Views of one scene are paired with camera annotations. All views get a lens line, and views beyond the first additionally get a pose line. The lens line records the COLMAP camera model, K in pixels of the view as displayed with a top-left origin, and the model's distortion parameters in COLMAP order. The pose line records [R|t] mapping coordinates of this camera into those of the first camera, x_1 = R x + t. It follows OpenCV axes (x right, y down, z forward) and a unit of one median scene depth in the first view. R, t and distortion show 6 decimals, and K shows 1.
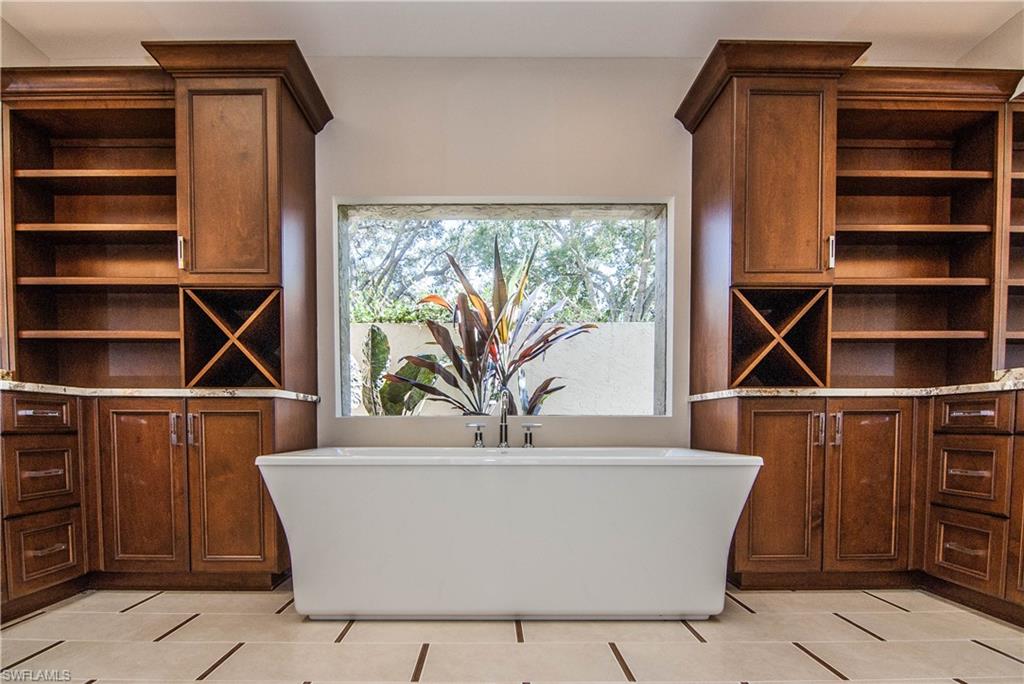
lens RADIAL K [[533.4, 0, 508.9], [0, 533.4, 448.6], [0, 0, 1]] dist [-0.000974, -0.001165]
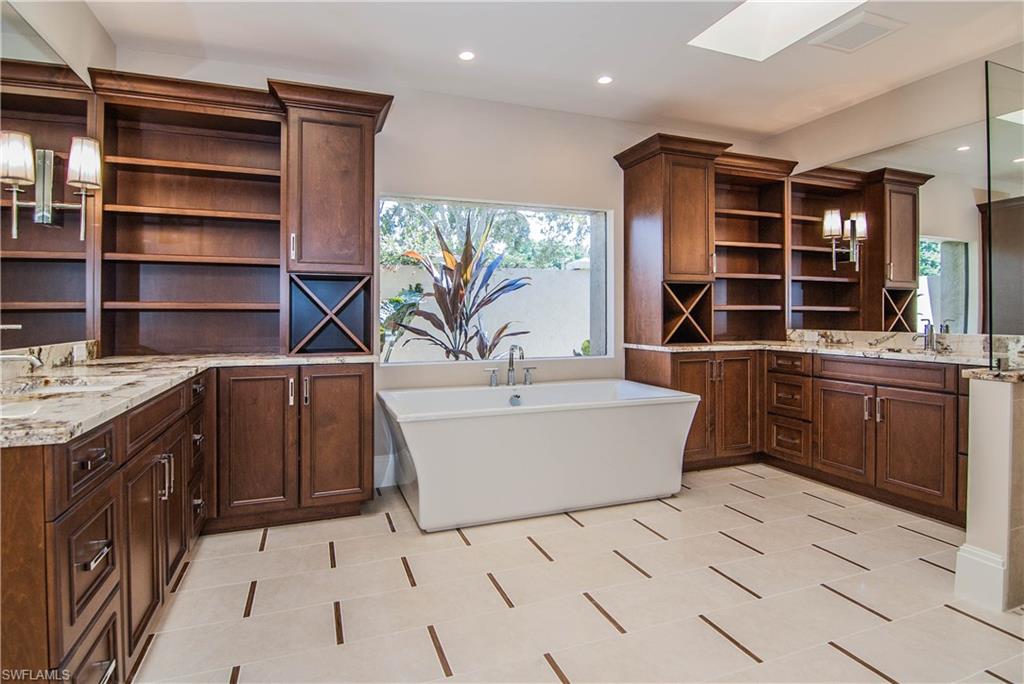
lens RADIAL K [[511.8, 0, 510.2], [0, 511.8, 315.3], [0, 0, 1]] dist [0.030014, -0.000080]
pose [[0.938880, -0.000127, 0.344243, -0.541889], [0.014455, 0.999133, -0.039053, -0.151630], [-0.343940, 0.041642, 0.938068, -0.279142]]
